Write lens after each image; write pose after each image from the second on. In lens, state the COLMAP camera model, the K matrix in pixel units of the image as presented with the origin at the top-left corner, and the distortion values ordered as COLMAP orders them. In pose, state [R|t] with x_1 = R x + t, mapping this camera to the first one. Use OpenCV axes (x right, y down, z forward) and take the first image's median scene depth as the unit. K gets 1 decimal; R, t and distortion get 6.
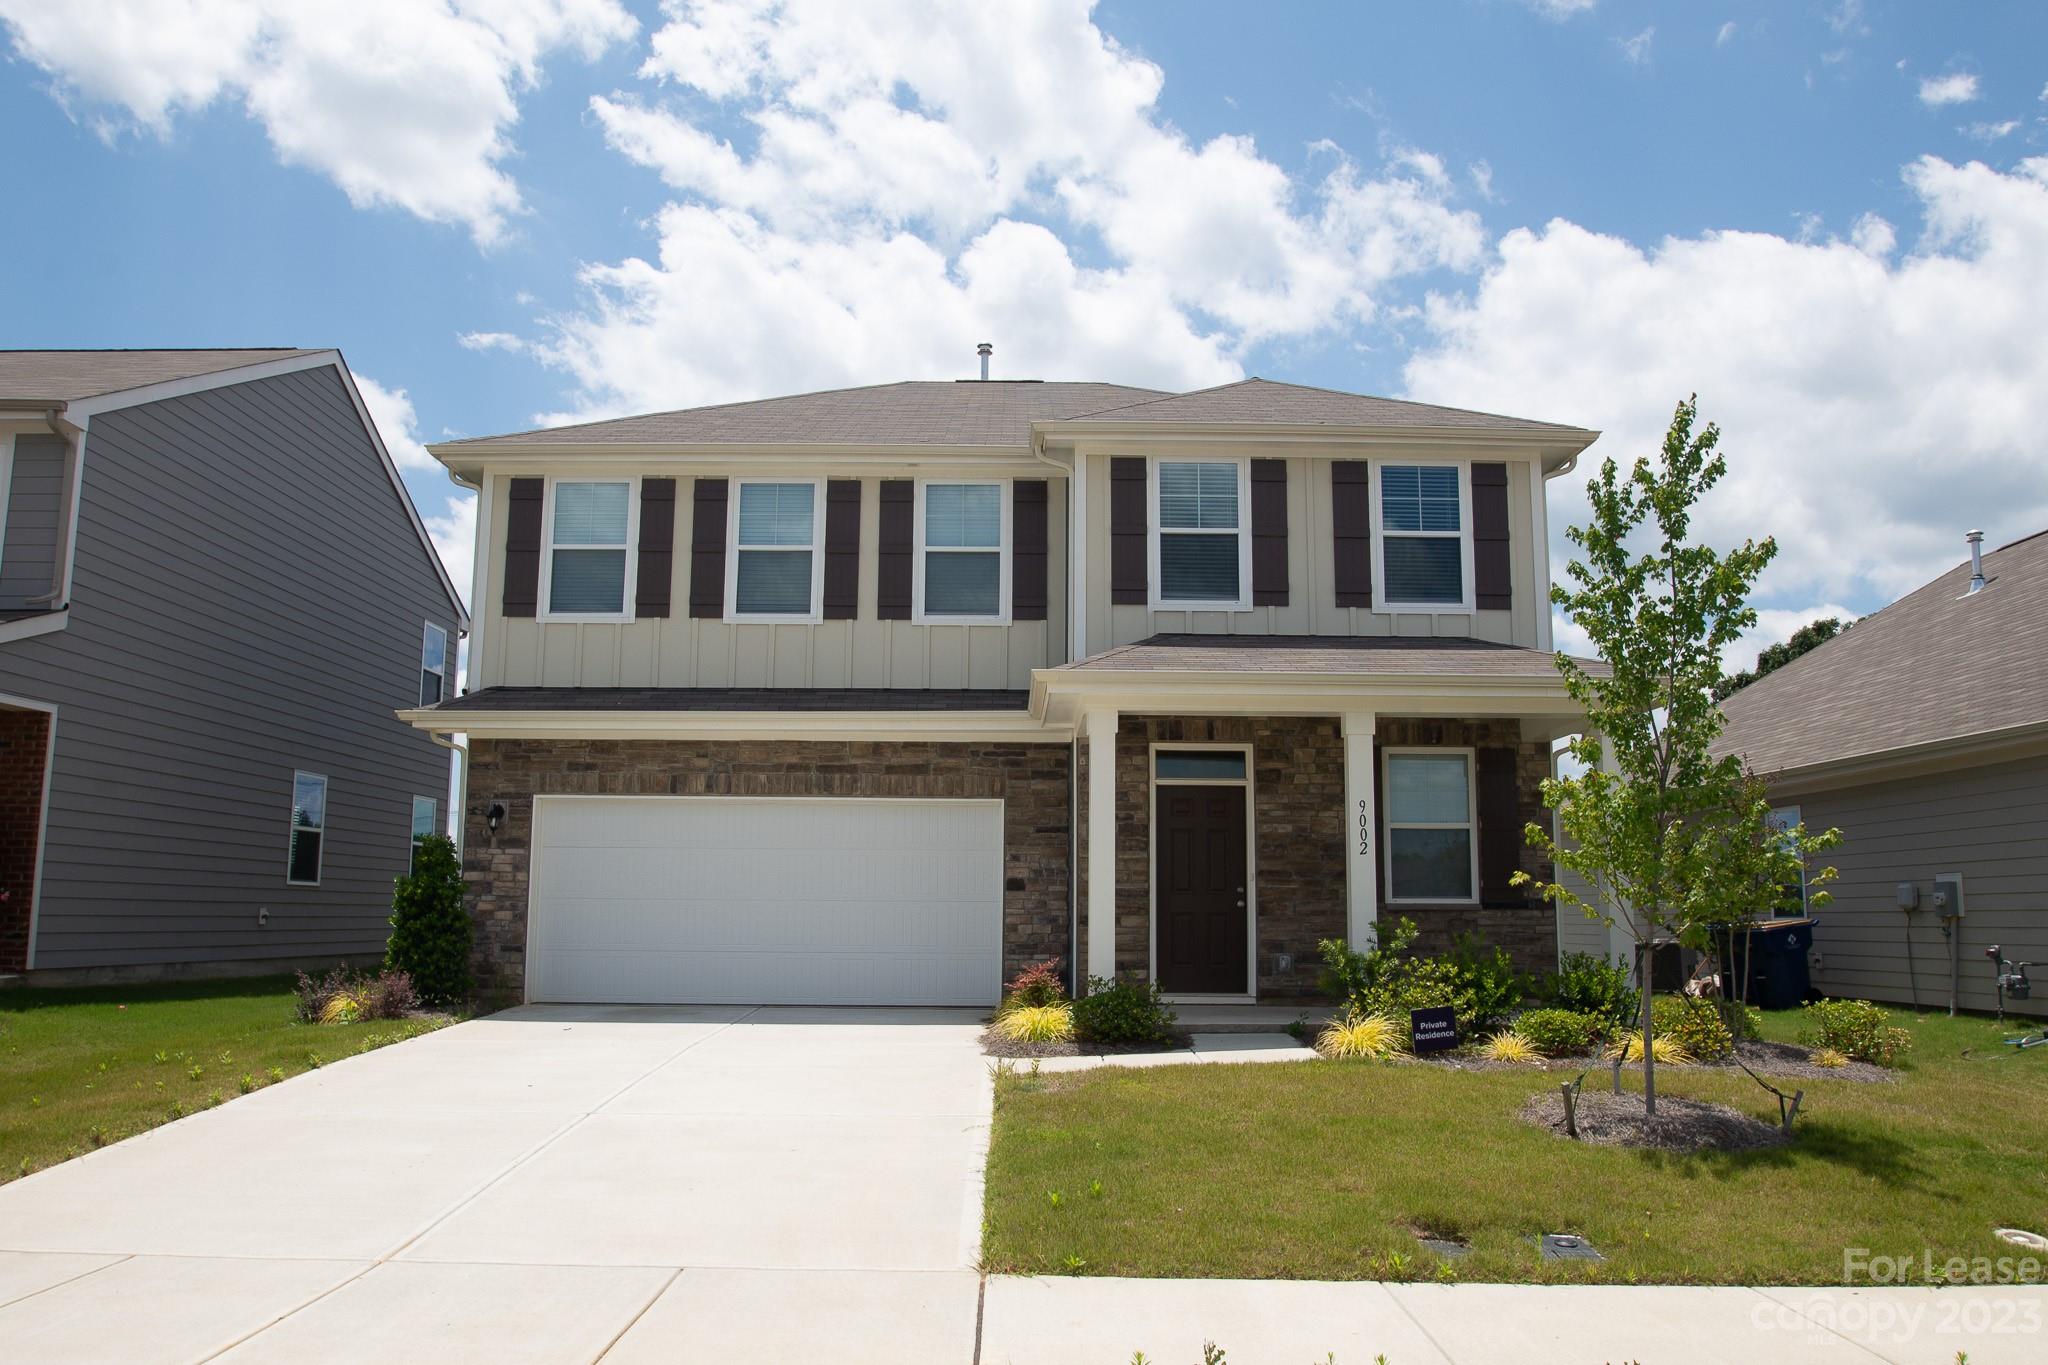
lens RADIAL K [[1504.0, 0, 1024.0], [0, 1504.0, 682.5], [0, 0, 1]] dist [-0.029920, -0.000316]
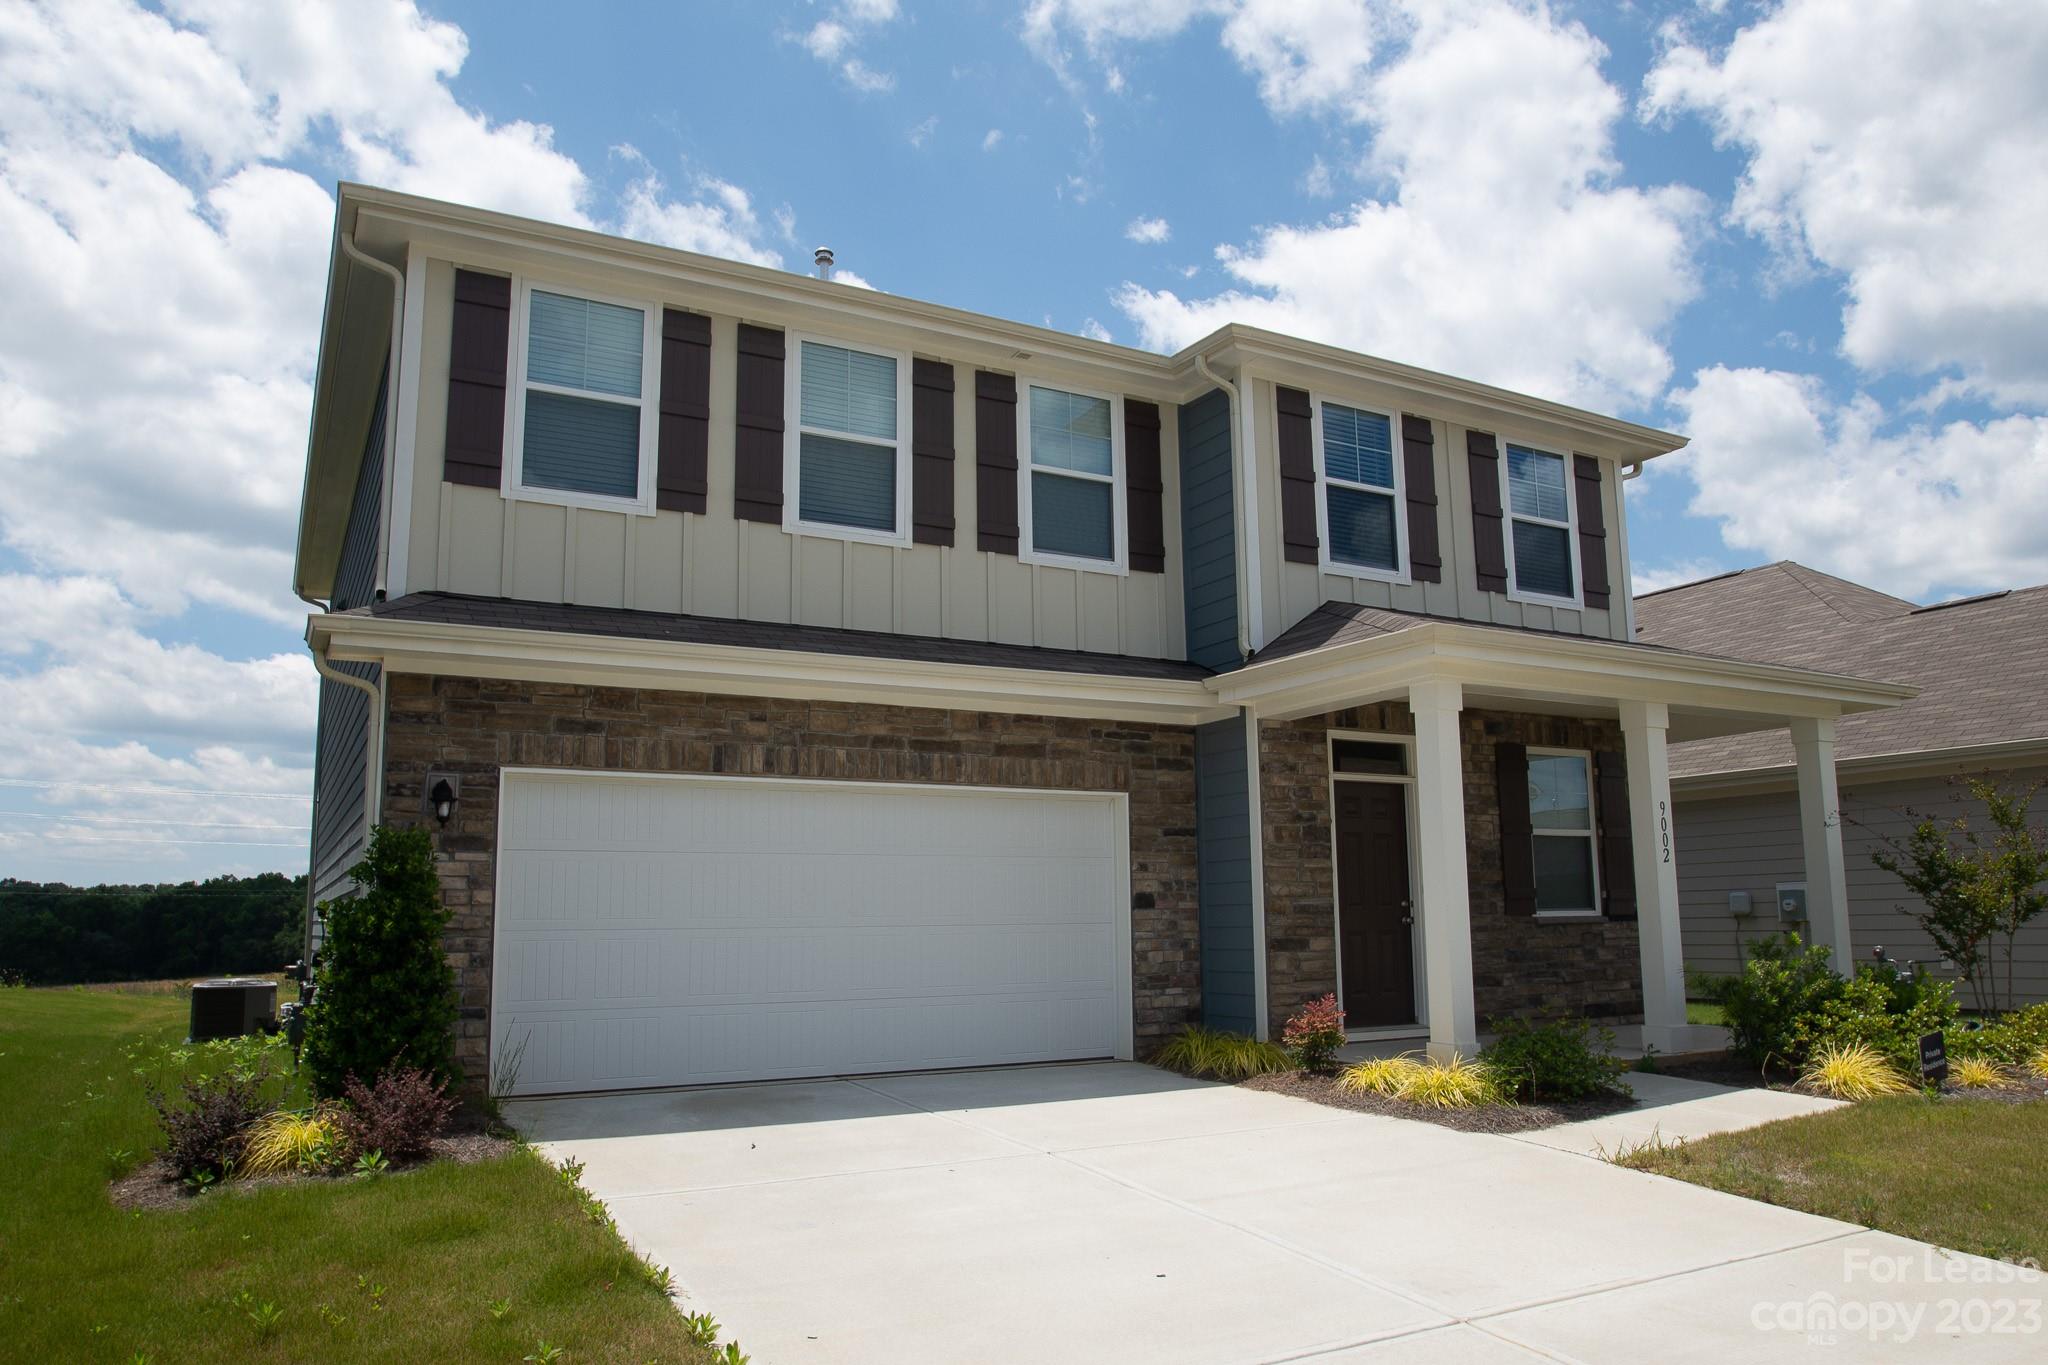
lens RADIAL K [[1463.1, 0, 1024.0], [0, 1463.1, 682.5], [0, 0, 1]] dist [-0.023286, -0.001353]
pose [[0.865308, 0.063477, 0.497205, -0.444844], [-0.057377, 0.997972, -0.027553, 0.043682], [-0.497946, -0.004687, 0.867195, 0.357795]]
